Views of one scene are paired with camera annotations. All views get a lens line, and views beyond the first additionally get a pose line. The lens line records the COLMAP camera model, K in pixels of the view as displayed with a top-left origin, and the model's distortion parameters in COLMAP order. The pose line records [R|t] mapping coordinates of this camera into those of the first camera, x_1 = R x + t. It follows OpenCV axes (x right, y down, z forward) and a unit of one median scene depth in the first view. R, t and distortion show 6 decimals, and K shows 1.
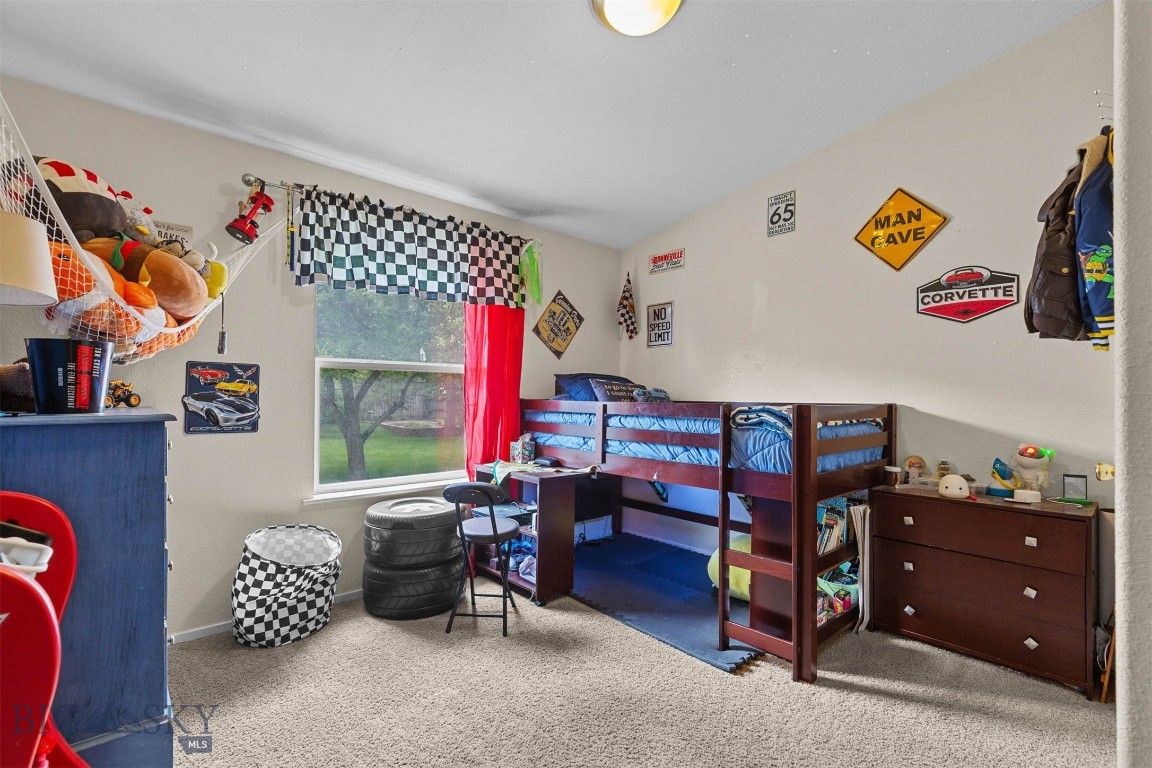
lens RADIAL K [[523.1, 0, 575.7], [0, 523.1, 388.9], [0, 0, 1]] dist [0.012408, -0.003020]
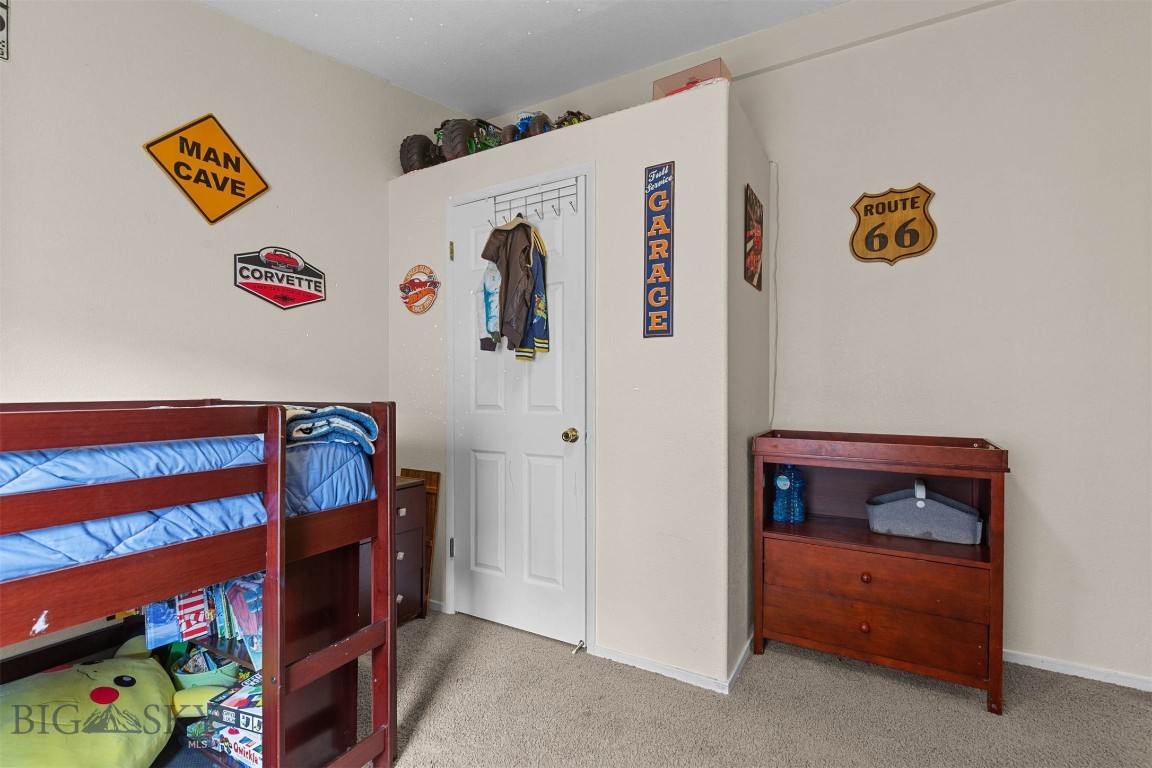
lens RADIAL K [[523.1, 0, 578.5], [0, 523.1, 390.9], [0, 0, 1]] dist [0.012408, -0.003020]
pose [[-0.318101, -0.010807, 0.947995, -0.306360], [-0.017084, 0.999838, 0.005665, 0.004123], [-0.947903, -0.014393, -0.318234, 0.809205]]
